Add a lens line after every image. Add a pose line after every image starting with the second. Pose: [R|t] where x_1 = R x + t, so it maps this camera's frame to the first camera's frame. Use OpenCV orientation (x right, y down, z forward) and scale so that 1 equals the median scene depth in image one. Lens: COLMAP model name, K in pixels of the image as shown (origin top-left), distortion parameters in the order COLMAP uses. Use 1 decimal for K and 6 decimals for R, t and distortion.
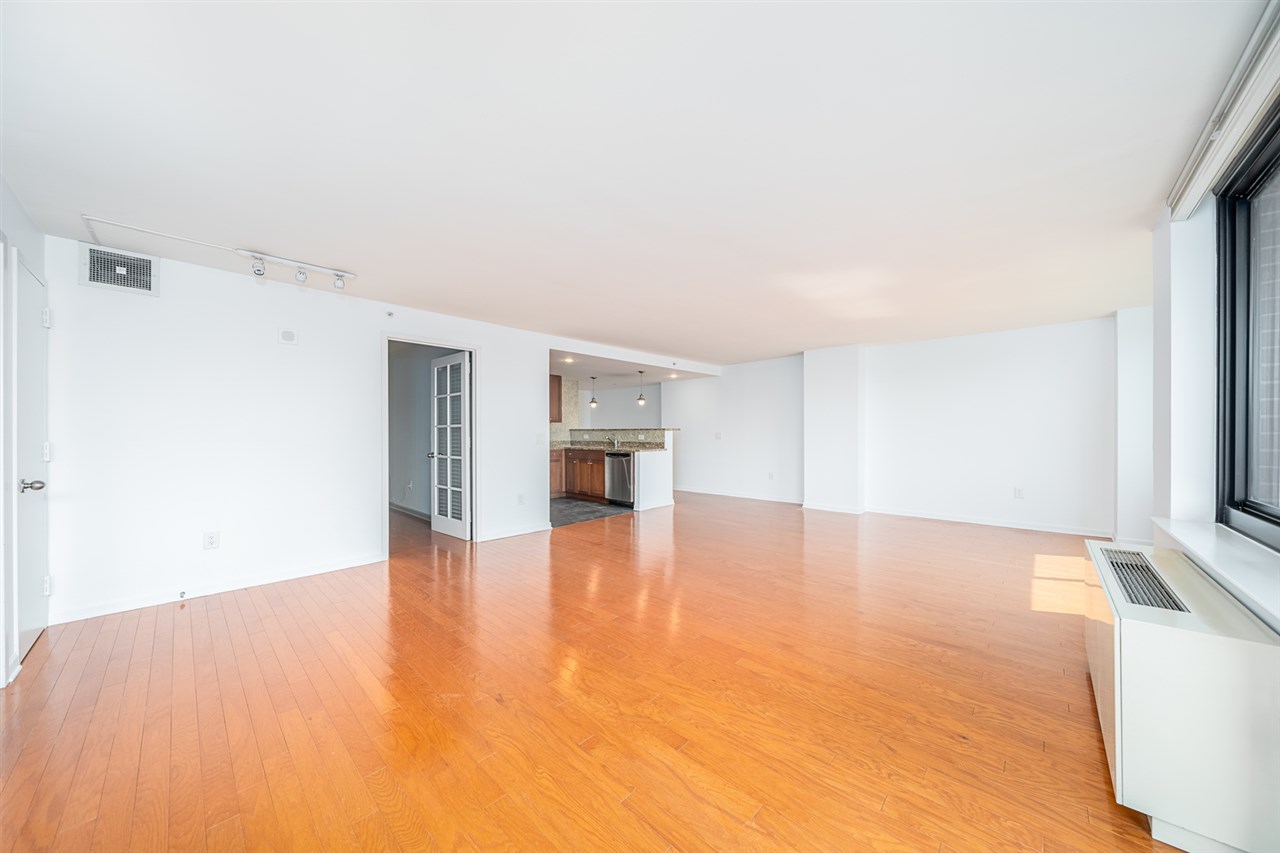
lens RADIAL K [[443.1, 0, 634.6], [0, 443.1, 431.7], [0, 0, 1]] dist [-0.000660, -0.000090]
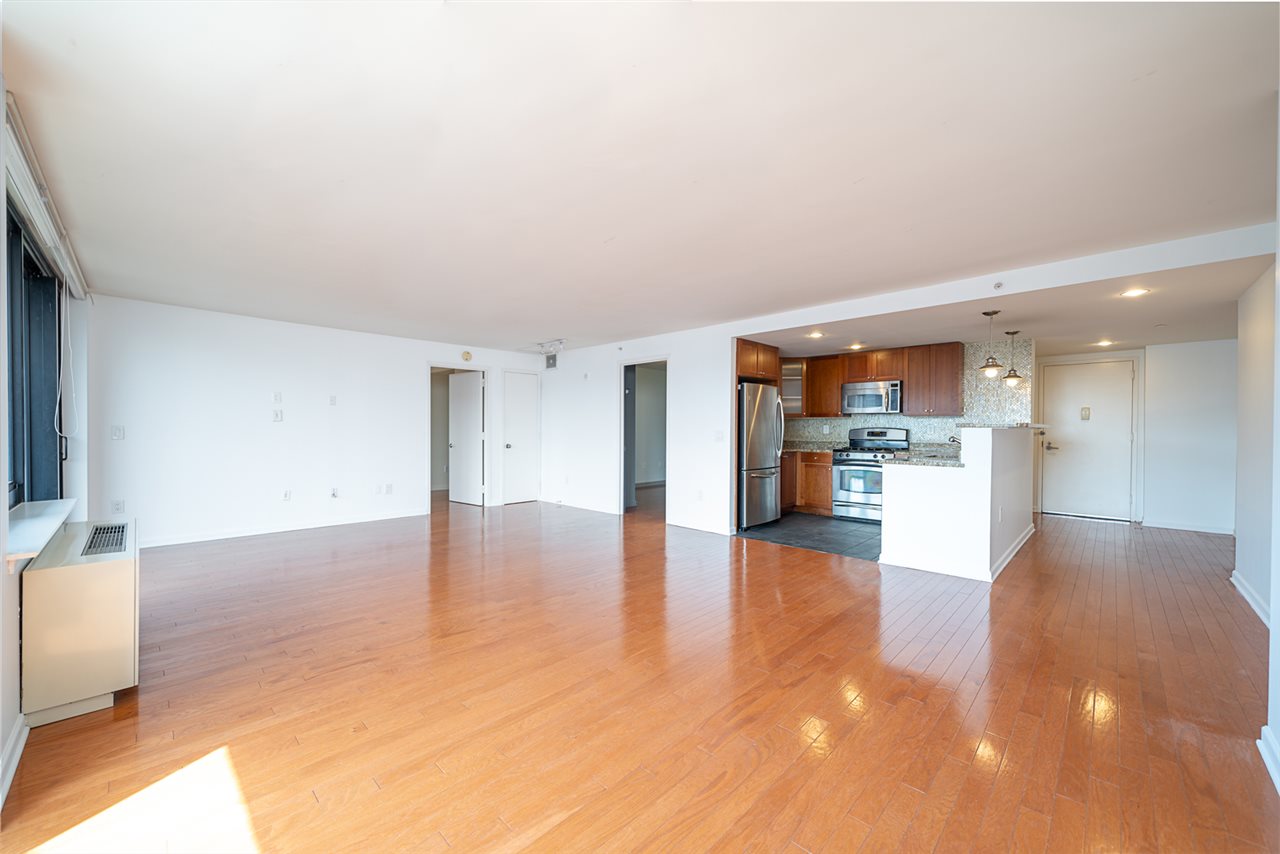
lens RADIAL K [[484.0, 0, 634.6], [0, 484.0, 430.5], [0, 0, 1]] dist [-0.002248, -0.000354]
pose [[-0.023606, 0.006352, -0.999701, 1.100060], [-0.003833, 0.999972, 0.006444, -0.002208], [0.999714, 0.003984, -0.023581, 1.127872]]
